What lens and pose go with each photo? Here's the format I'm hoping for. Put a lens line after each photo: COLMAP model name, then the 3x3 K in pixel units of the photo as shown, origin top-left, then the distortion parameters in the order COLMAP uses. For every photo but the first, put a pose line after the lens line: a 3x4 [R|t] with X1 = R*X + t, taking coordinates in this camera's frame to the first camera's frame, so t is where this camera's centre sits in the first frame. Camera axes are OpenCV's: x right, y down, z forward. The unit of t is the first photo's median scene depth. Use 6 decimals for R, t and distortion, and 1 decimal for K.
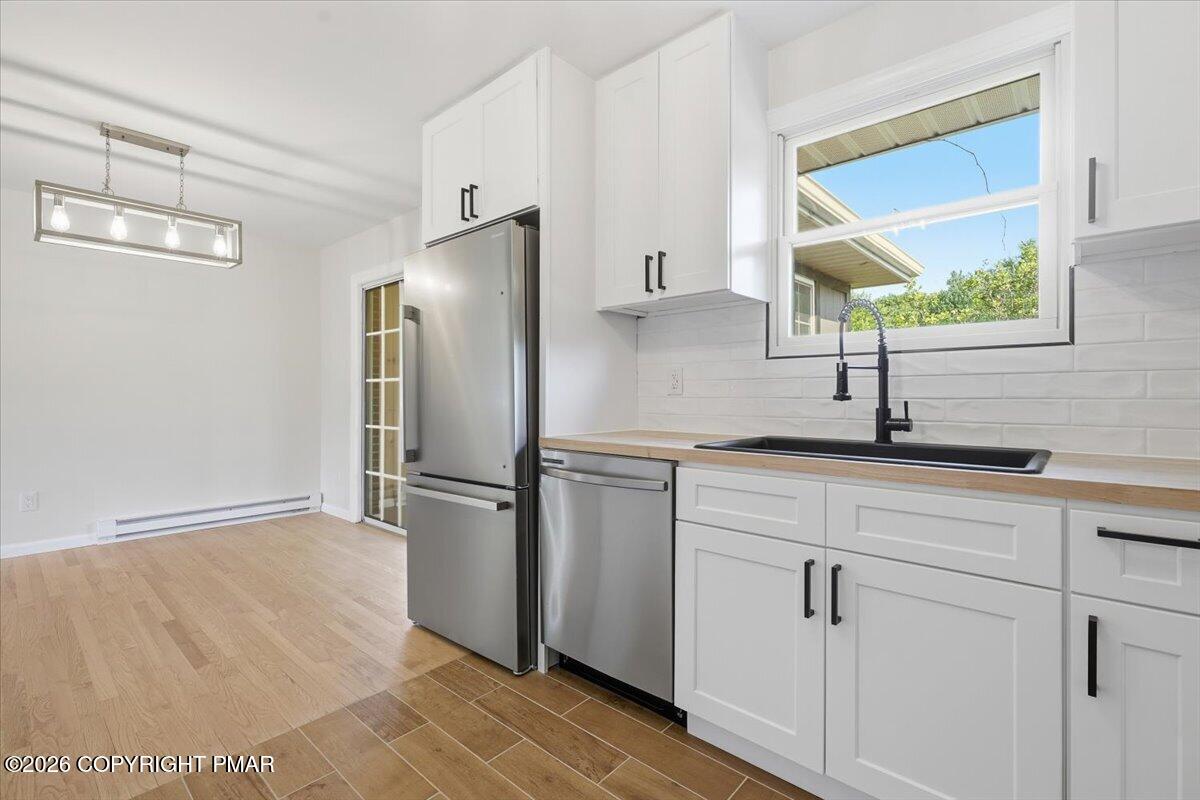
lens RADIAL K [[541.9, 0, 595.4], [0, 541.9, 394.0], [0, 0, 1]] dist [0.000297, -0.000056]
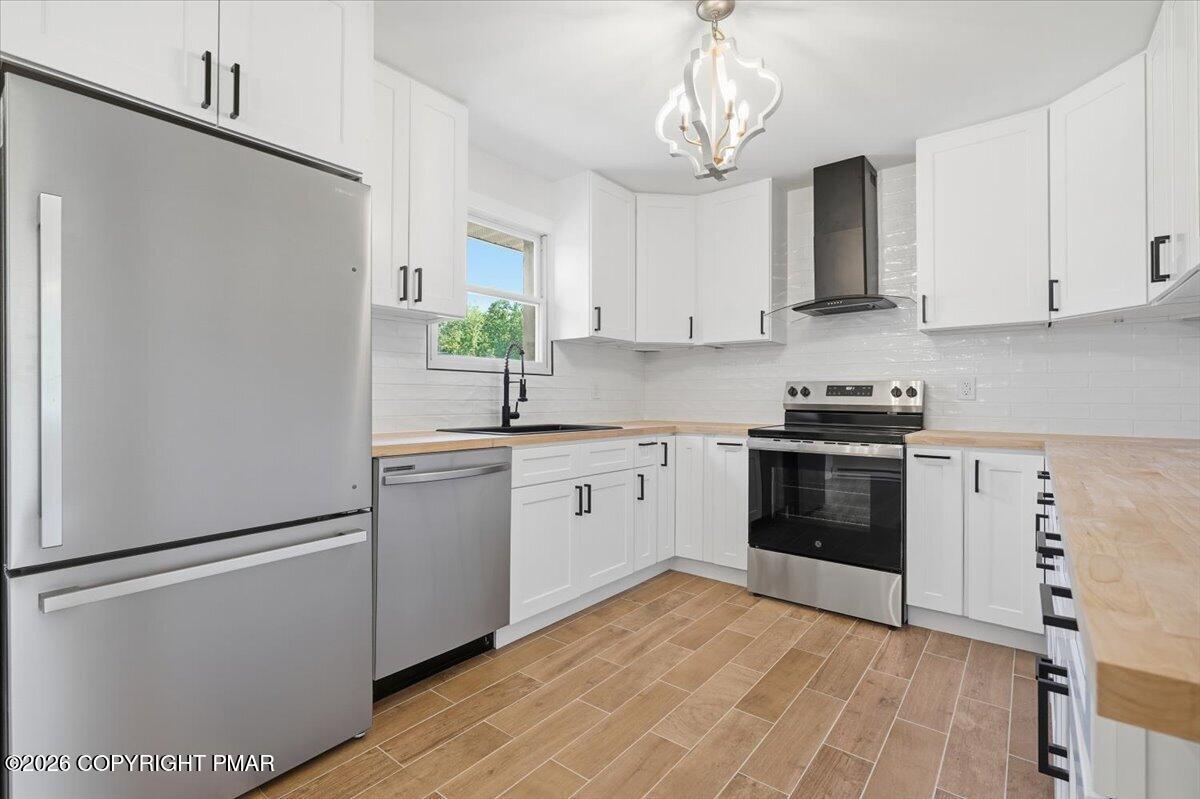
lens RADIAL K [[543.7, 0, 595.0], [0, 543.7, 397.3], [0, 0, 1]] dist [-0.000034, 0.000379]
pose [[-0.055349, 0.003692, 0.998460, -1.047657], [-0.003426, 0.999987, -0.003888, 0.004273], [-0.998461, -0.003636, -0.055336, 0.732101]]
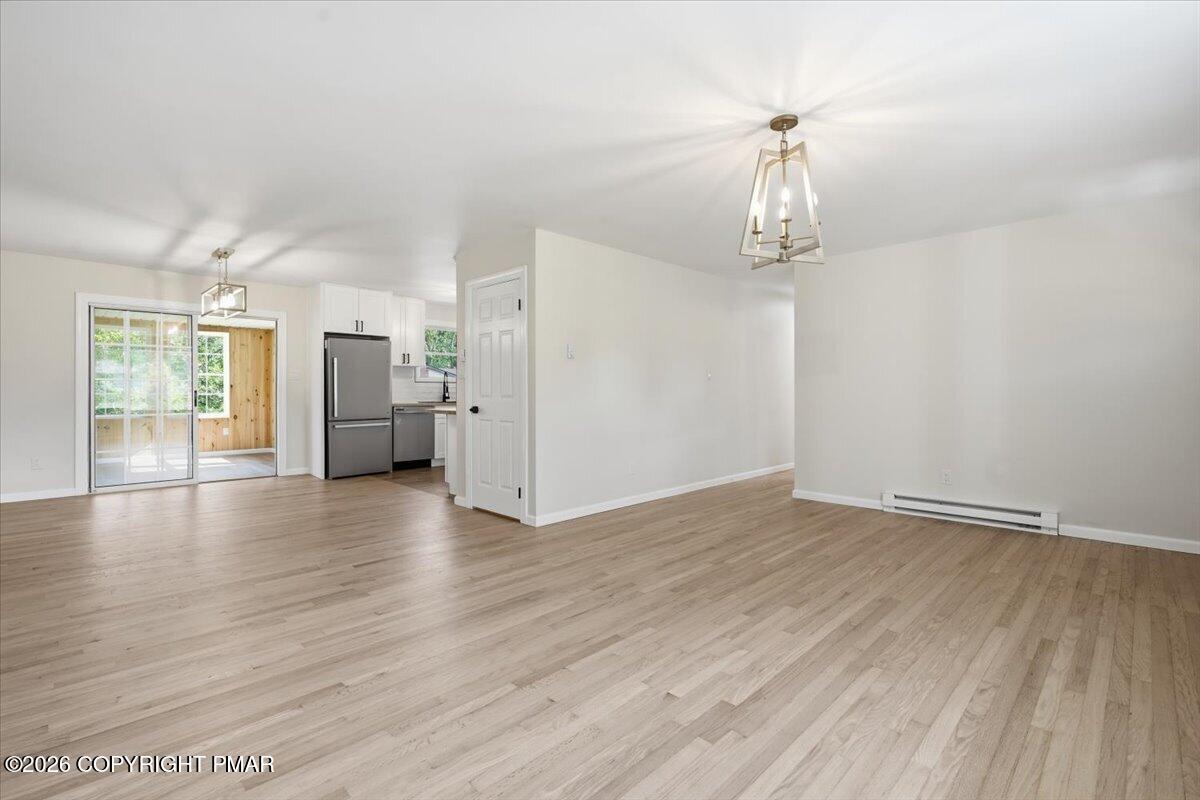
lens RADIAL K [[541.9, 0, 595.4], [0, 541.9, 394.0], [0, 0, 1]] dist [0.000297, -0.000056]
pose [[0.050898, -0.006476, 0.998683, -3.733351], [-0.002685, 0.999974, 0.006621, -0.010015], [-0.998700, -0.003018, 0.050880, -0.514375]]
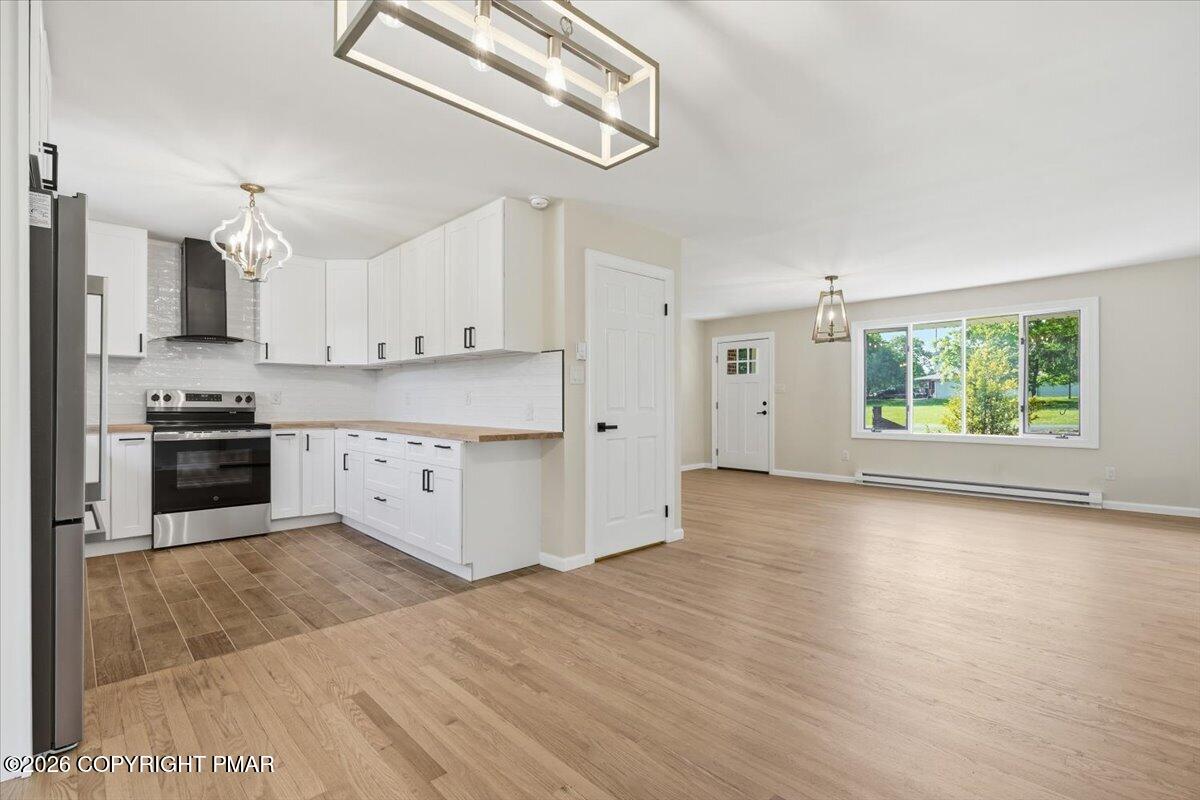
lens RADIAL K [[547.8, 0, 597.3], [0, 547.8, 405.1], [0, 0, 1]] dist [-0.000072, -0.000283]
pose [[-0.997173, -0.001563, 0.075126, -1.336063], [-0.001394, 0.999996, 0.002307, 0.000693], [-0.075129, 0.002196, -0.997171, 2.113345]]
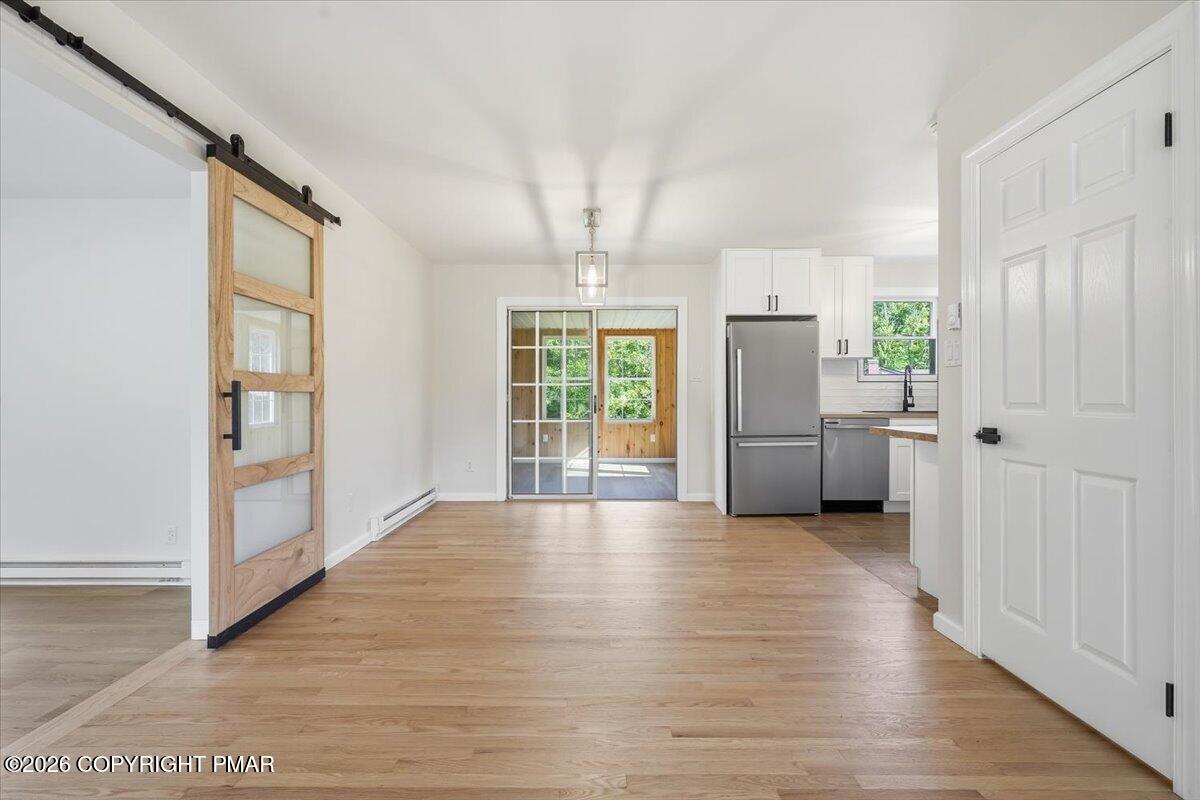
lens RADIAL K [[541.9, 0, 595.4], [0, 541.9, 394.0], [0, 0, 1]] dist [0.000297, -0.000056]
pose [[0.742708, 0.001953, 0.669612, -2.557442], [-0.000219, 0.999996, -0.002673, 0.000584], [-0.669615, 0.001839, 0.742706, -0.102410]]
